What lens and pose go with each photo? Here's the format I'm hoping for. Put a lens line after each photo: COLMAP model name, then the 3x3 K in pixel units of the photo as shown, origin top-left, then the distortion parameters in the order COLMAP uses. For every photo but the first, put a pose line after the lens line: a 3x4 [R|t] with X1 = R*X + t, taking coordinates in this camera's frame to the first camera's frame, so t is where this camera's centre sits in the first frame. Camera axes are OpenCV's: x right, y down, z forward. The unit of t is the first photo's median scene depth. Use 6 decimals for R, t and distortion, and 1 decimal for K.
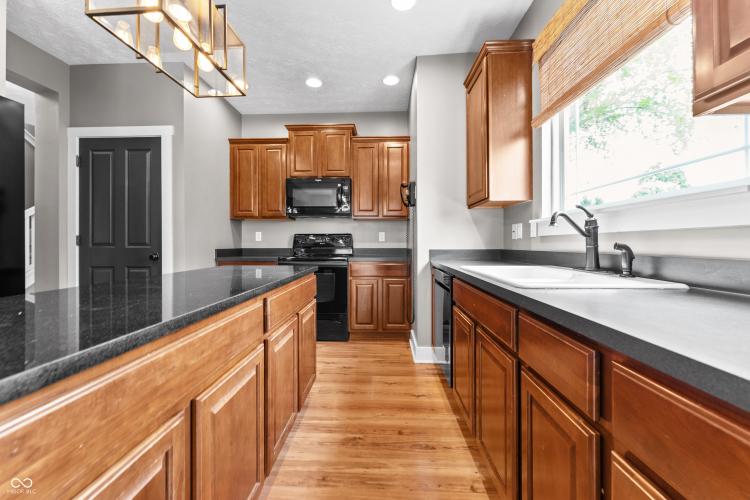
lens RADIAL K [[307.5, 0, 373.6], [0, 307.5, 244.9], [0, 0, 1]] dist [0.000478, 0.000140]
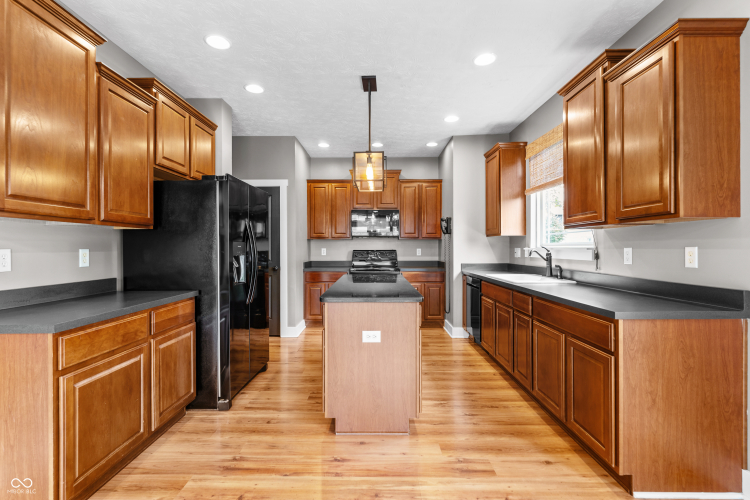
lens RADIAL K [[364.1, 0, 372.5], [0, 364.1, 250.6], [0, 0, 1]] dist [0.020924, 0.000079]
pose [[0.999400, -0.001004, 0.034620, -0.318234], [0.000832, 0.999987, 0.004965, -0.057348], [-0.034625, -0.004934, 0.999388, -0.785556]]
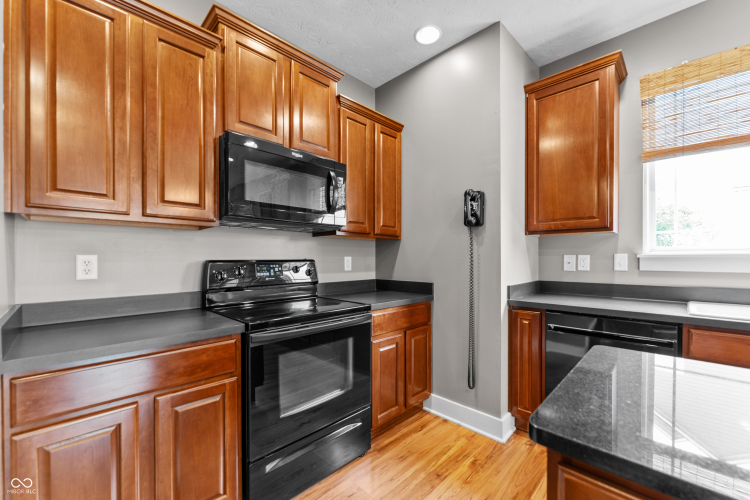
lens RADIAL K [[307.5, 0, 375.2], [0, 307.5, 255.1], [0, 0, 1]] dist [0.000478, 0.000140]
pose [[0.665915, 0.004636, 0.746013, -0.597008], [0.001124, 0.999973, -0.007217, -0.055454], [-0.746026, 0.005644, 0.665892, 0.717073]]
